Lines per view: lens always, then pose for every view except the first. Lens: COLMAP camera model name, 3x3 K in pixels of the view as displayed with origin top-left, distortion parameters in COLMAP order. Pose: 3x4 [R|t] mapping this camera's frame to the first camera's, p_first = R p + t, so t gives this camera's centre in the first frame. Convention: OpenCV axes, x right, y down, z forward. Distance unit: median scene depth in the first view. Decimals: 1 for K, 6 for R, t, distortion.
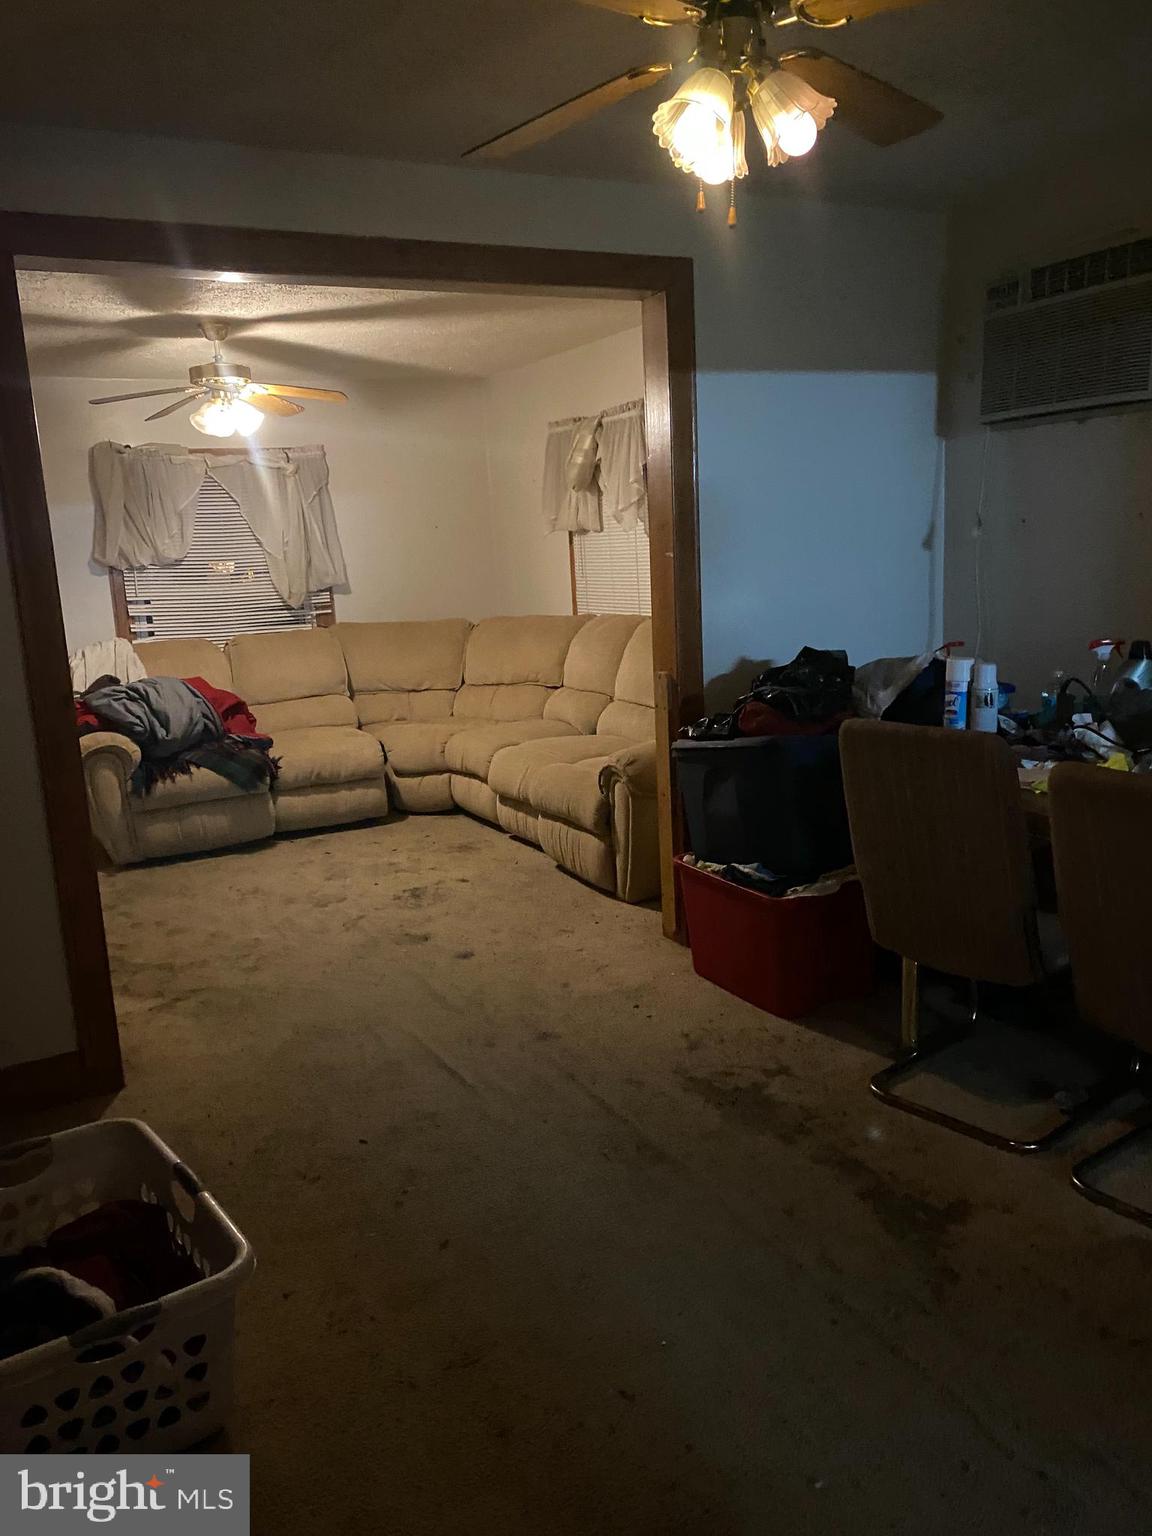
lens RADIAL K [[1164.3, 0, 574.2], [0, 1164.3, 772.5], [0, 0, 1]] dist [0.054851, -0.075711]
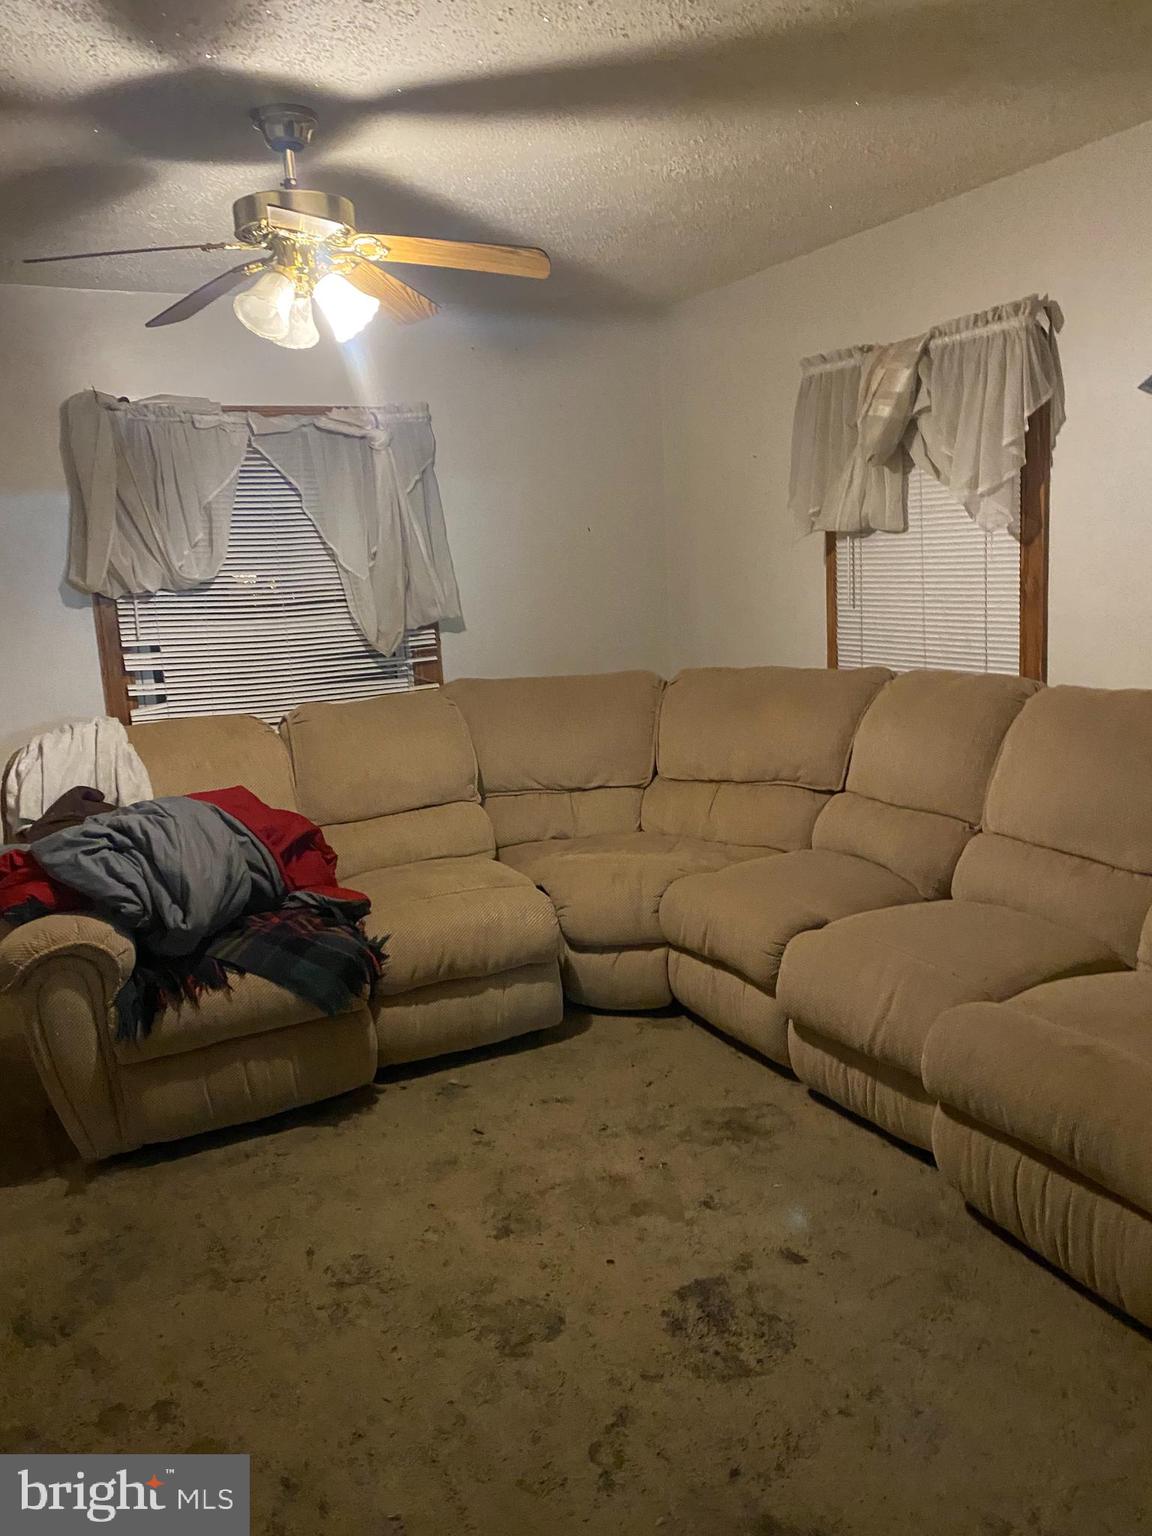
lens RADIAL K [[1164.3, 0, 581.8], [0, 1164.3, 756.2], [0, 0, 1]] dist [0.054851, -0.075711]
pose [[0.999959, -0.000888, -0.009028, -0.144962], [0.000720, 0.999826, -0.018623, -0.084770], [0.009043, 0.018616, 0.999786, 0.418717]]
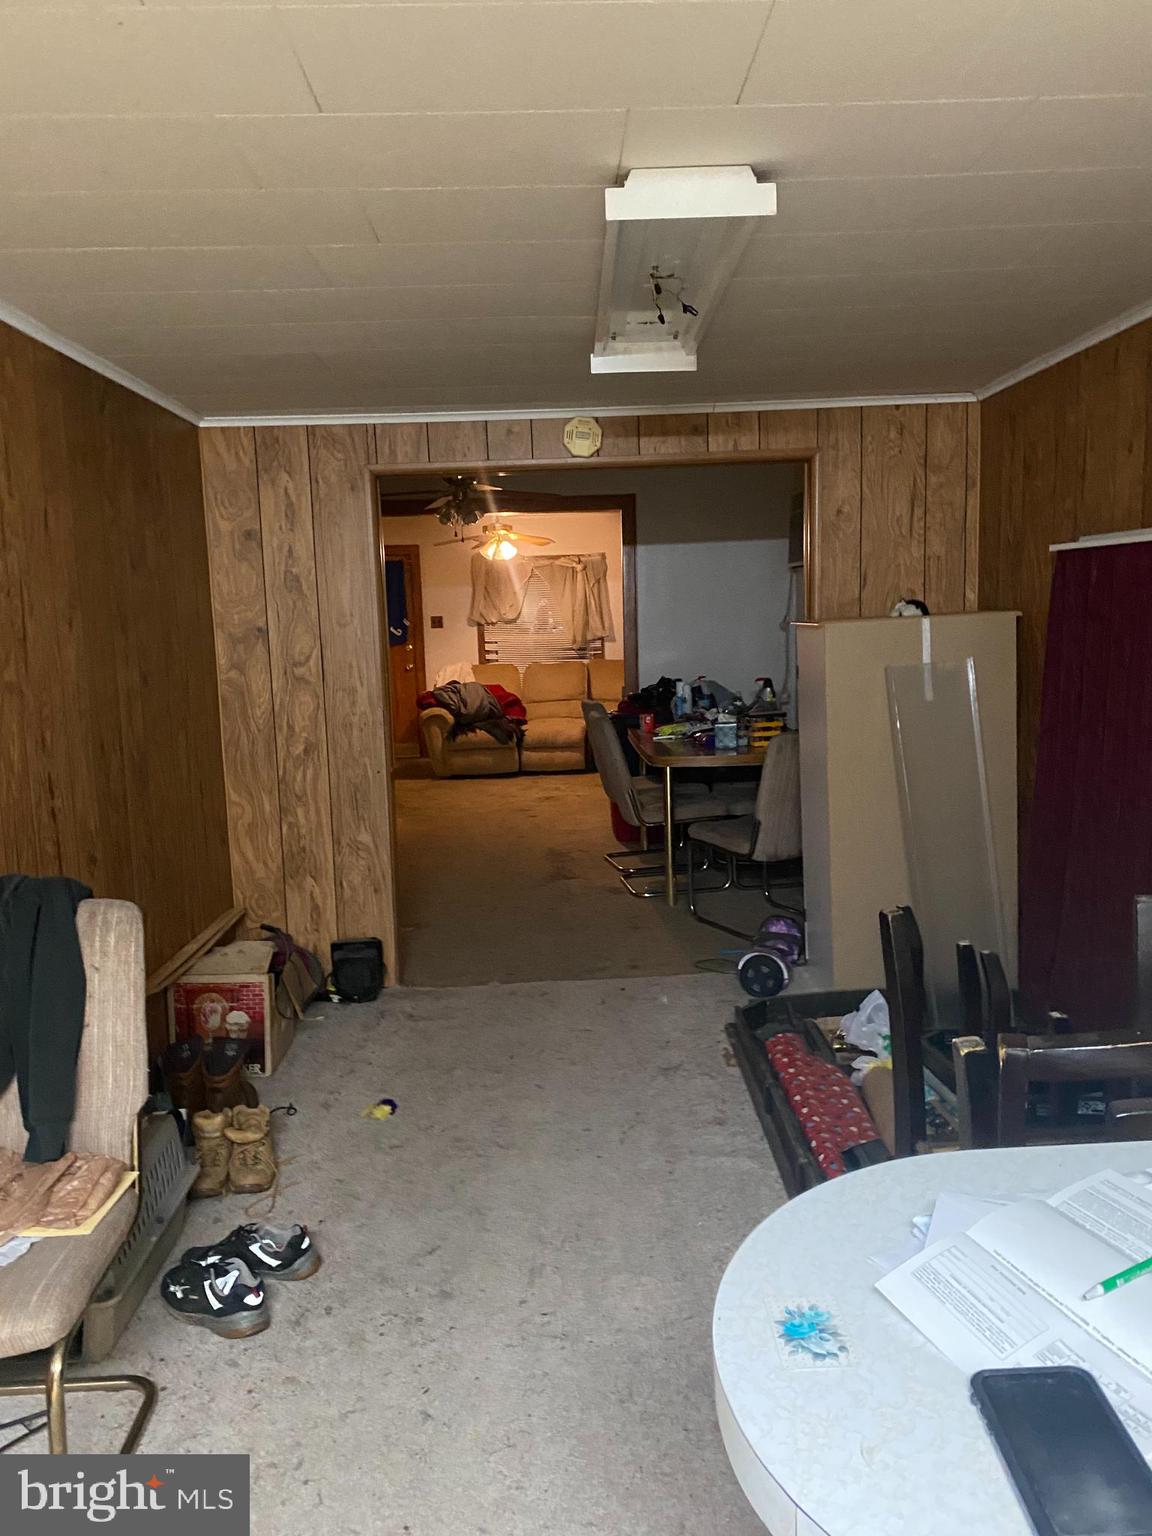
lens RADIAL K [[1164.3, 0, 577.6], [0, 1164.3, 776.7], [0, 0, 1]] dist [0.054851, -0.075711]
pose [[0.889562, 0.089773, -0.447907, 0.609010], [-0.103911, 0.994562, -0.007033, 0.061292], [0.444839, 0.052799, 0.894053, -0.557959]]
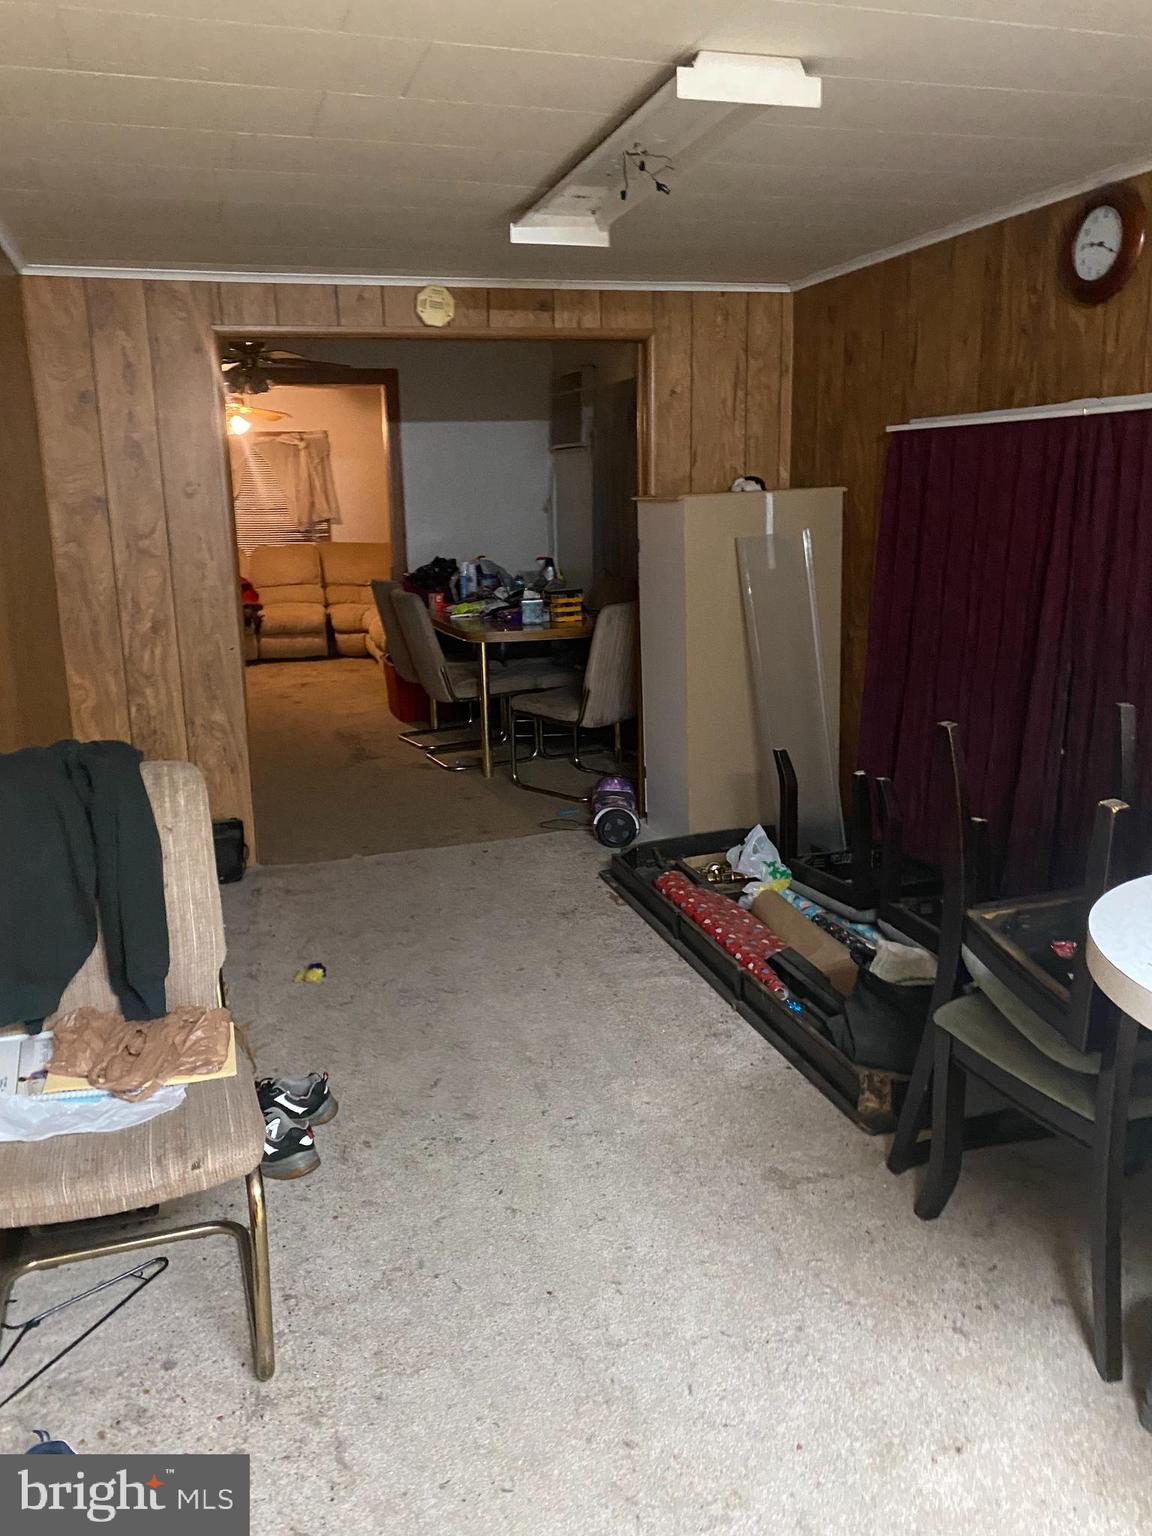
lens RADIAL K [[1164.3, 0, 556.1], [0, 1164.3, 756.8], [0, 0, 1]] dist [0.054851, -0.075711]
pose [[0.979324, 0.074804, -0.187961, 0.504443], [-0.067481, 0.996702, 0.045072, 0.086077], [0.190713, -0.031456, 0.981142, -0.625847]]
